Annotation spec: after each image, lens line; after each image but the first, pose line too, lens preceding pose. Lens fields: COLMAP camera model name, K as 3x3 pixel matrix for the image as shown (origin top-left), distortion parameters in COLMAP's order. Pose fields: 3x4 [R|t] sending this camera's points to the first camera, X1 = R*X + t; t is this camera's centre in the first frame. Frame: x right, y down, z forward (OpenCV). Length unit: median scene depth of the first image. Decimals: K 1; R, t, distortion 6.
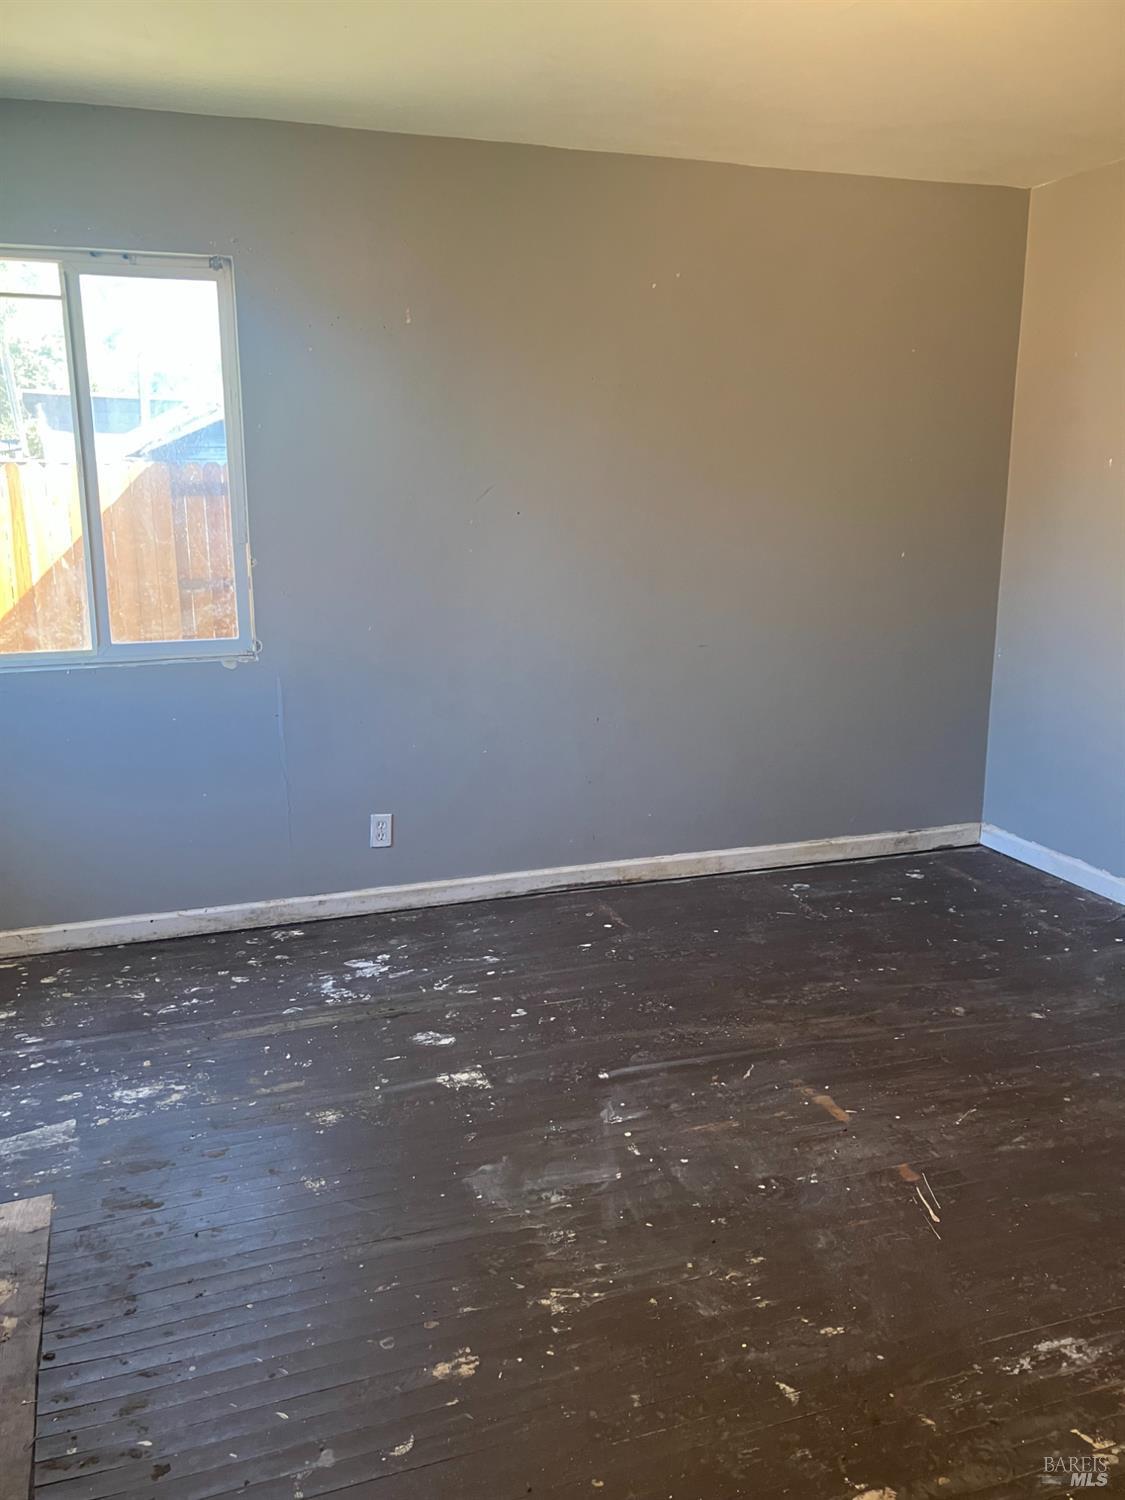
lens RADIAL K [[1251.9, 0, 578.5], [0, 1251.9, 754.3], [0, 0, 1]] dist [0.027566, -0.008379]
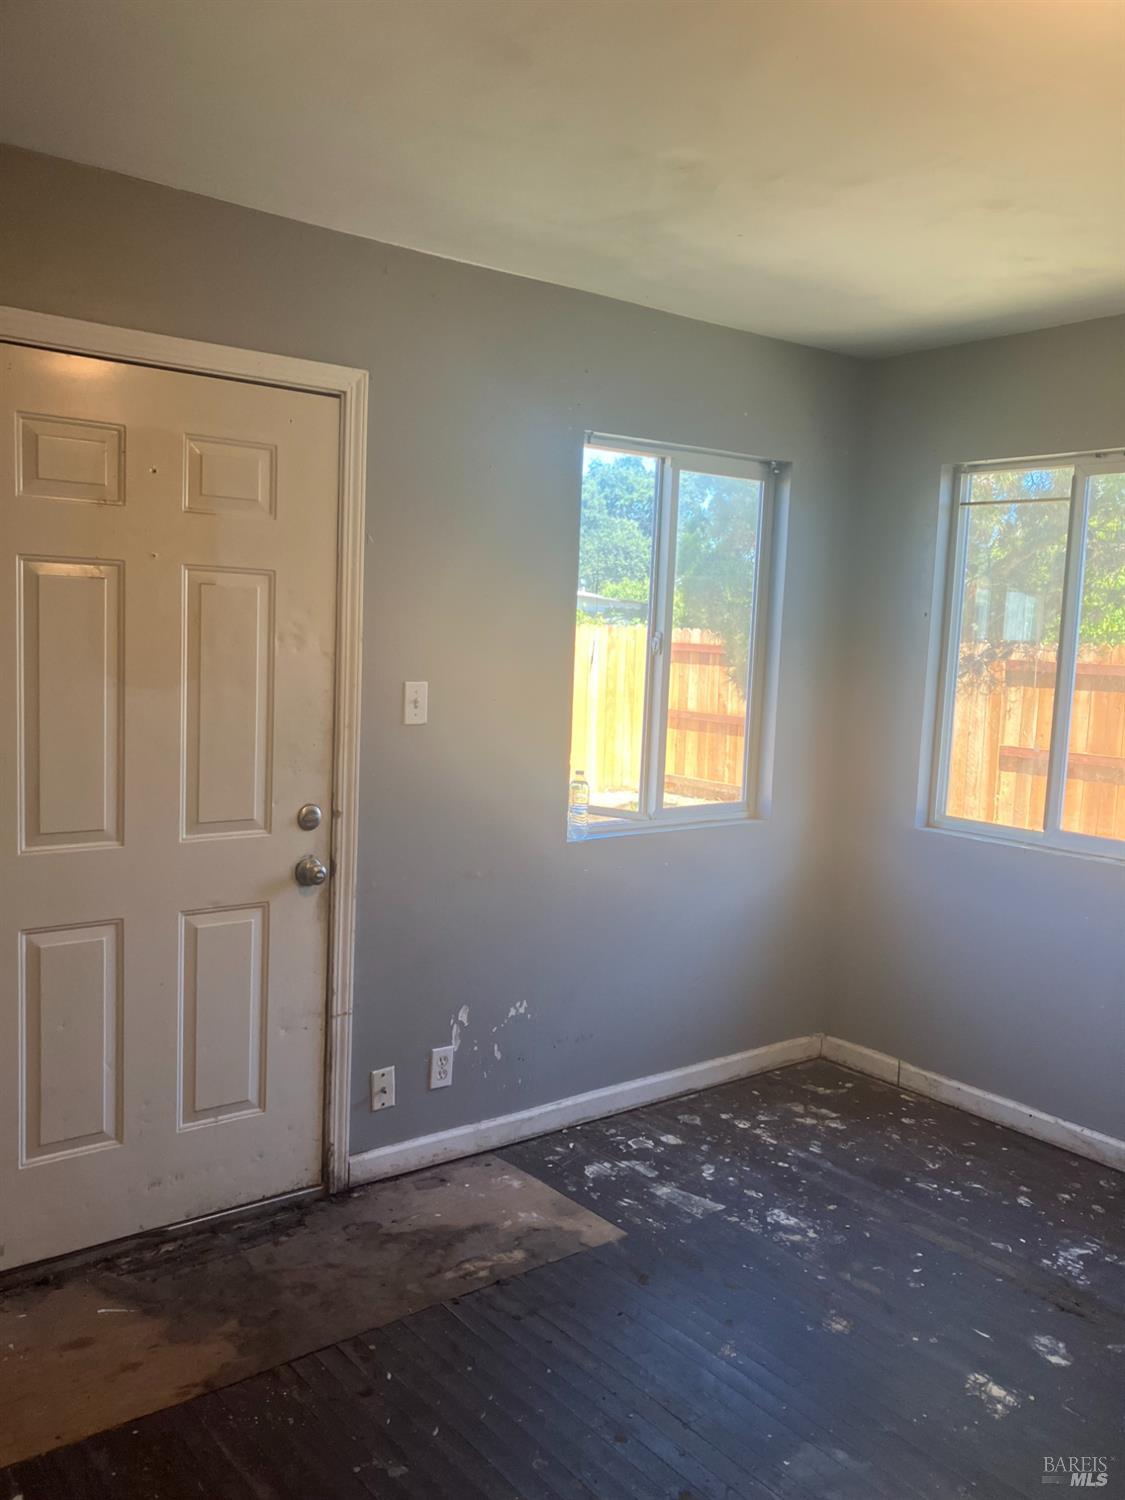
lens RADIAL K [[1251.9, 0, 571.8], [0, 1251.9, 749.9], [0, 0, 1]] dist [0.027566, -0.008379]
pose [[0.318158, 0.112243, -0.941370, 0.469728], [-0.245118, 0.968942, 0.032687, -0.093212], [0.915802, 0.220347, 0.335790, 0.317135]]
